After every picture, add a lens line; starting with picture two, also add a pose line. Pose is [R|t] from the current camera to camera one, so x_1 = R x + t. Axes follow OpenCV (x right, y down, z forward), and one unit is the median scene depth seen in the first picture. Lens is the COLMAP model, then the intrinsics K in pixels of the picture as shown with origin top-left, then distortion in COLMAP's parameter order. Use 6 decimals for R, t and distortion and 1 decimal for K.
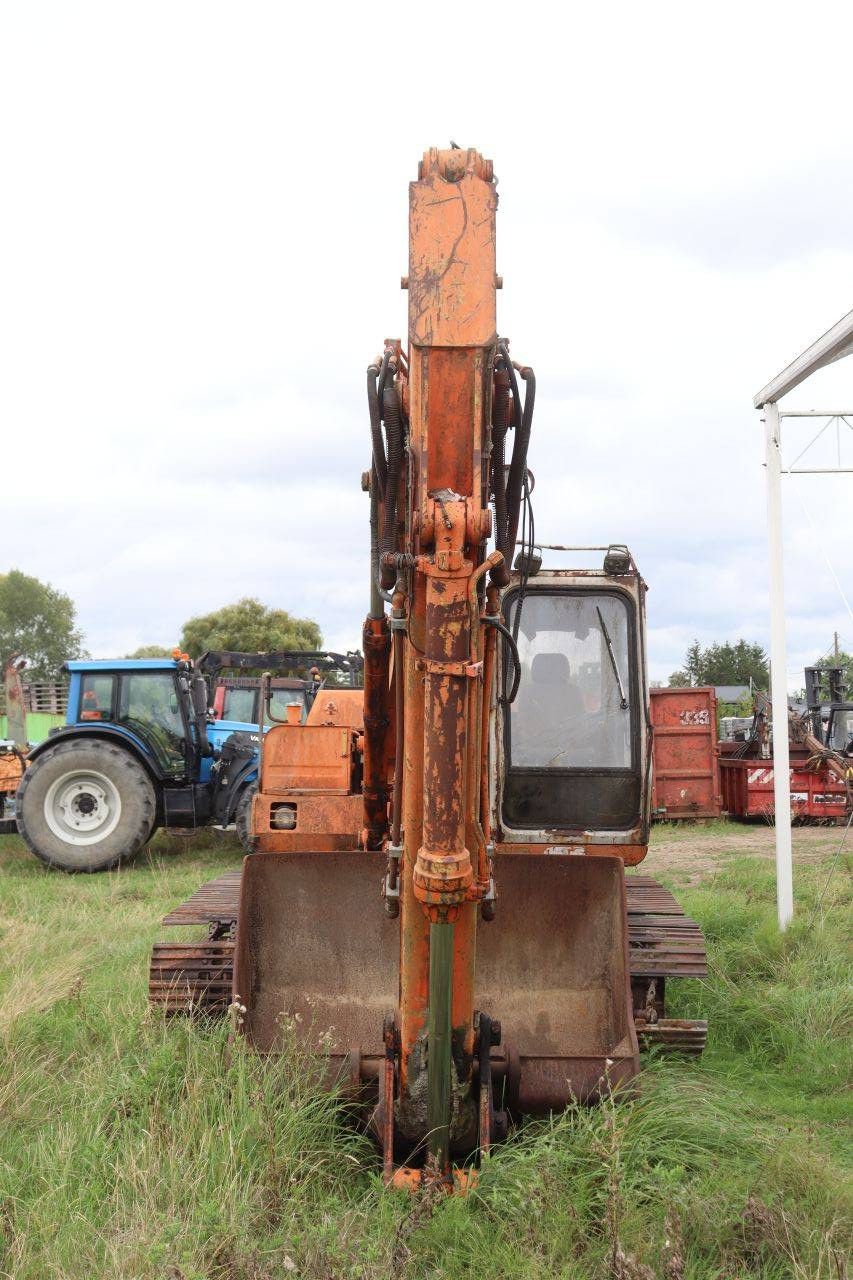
lens RADIAL K [[1589.2, 0, 426.5], [0, 1589.2, 640.0], [0, 0, 1]] dist [-0.012277, 0.013340]
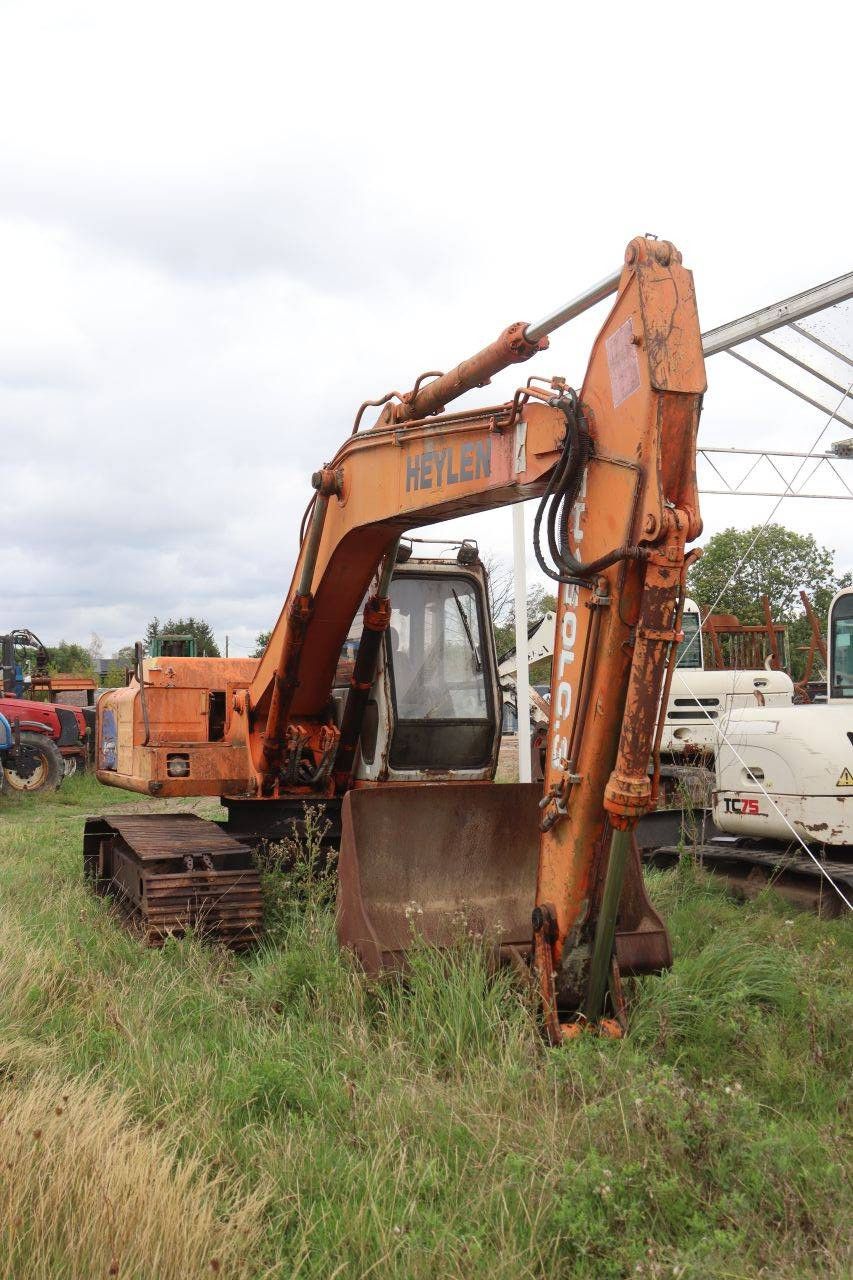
lens RADIAL K [[1384.1, 0, 426.5], [0, 1384.1, 640.0], [0, 0, 1]] dist [-0.065173, 0.016586]
pose [[0.931161, 0.006470, 0.364551, -0.348252], [-0.012273, 0.999832, 0.013602, 0.004943], [-0.364402, -0.017139, 0.931084, 0.003899]]
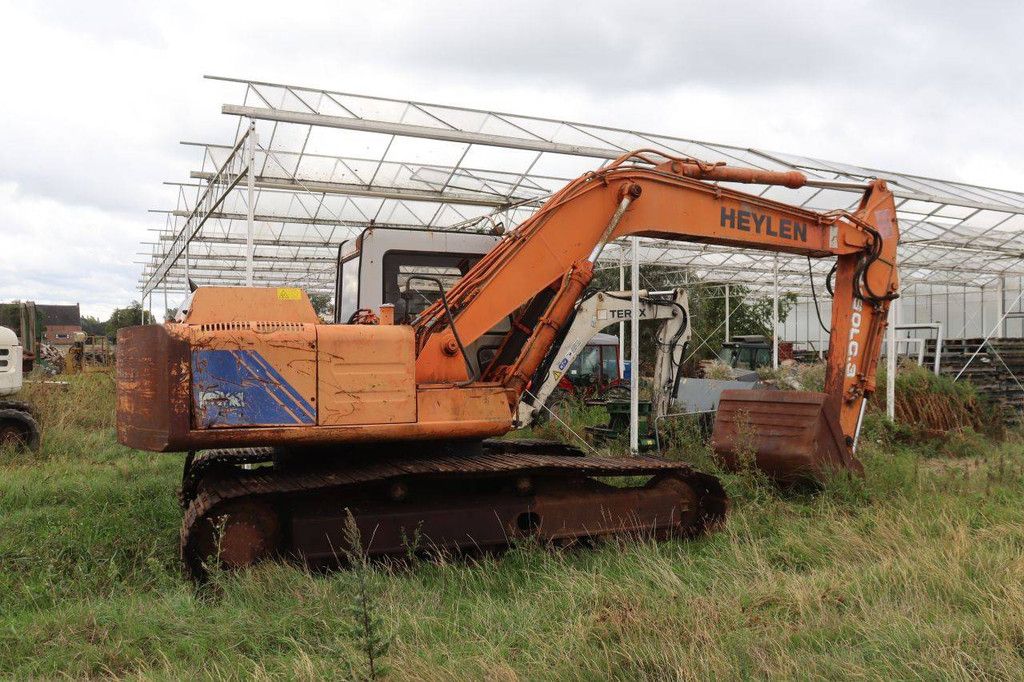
lens RADIAL K [[857.7, 0, 512.0], [0, 857.7, 341.0], [0, 0, 1]] dist [-0.139534, 0.001721]
pose [[-0.403418, 0.017404, 0.914850, -0.829245], [-0.058084, 0.997316, -0.044586, 0.110969], [-0.913170, -0.071125, -0.401325, 1.514298]]
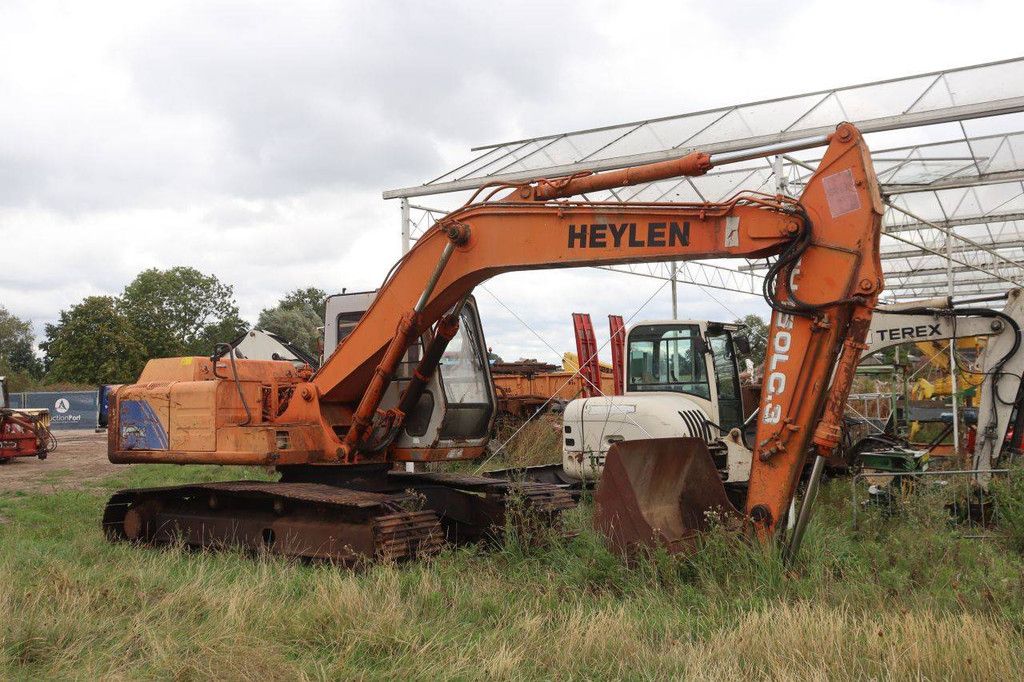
lens RADIAL K [[1107.3, 0, 510.8], [0, 1107.3, 353.4], [0, 0, 1]] dist [-0.065173, 0.016586]
pose [[0.583227, 0.026387, 0.811880, -0.971744], [-0.036563, 0.999312, -0.006213, 0.034429], [-0.811486, -0.026061, 0.583791, 0.276551]]
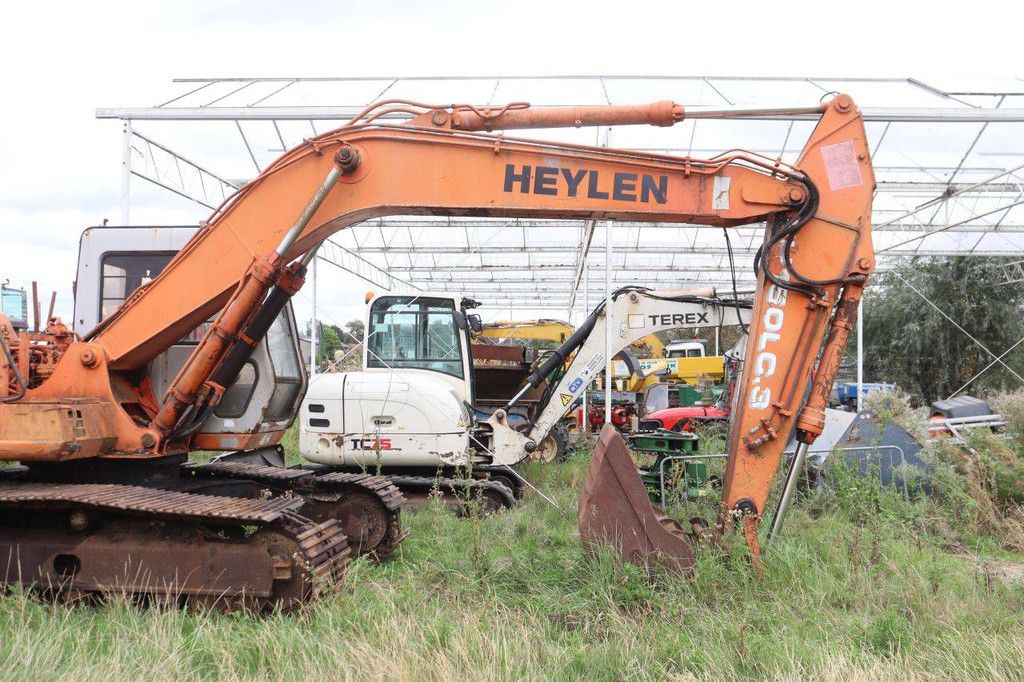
lens RADIAL K [[970.3, 0, 516.9], [0, 970.3, 343.3], [0, 0, 1]] dist [-0.144256, 0.201998]
pose [[0.074764, 0.036344, 0.996539, -0.823529], [-0.073313, 0.996832, -0.030854, 0.068974], [-0.994503, -0.070753, 0.077192, 0.814052]]
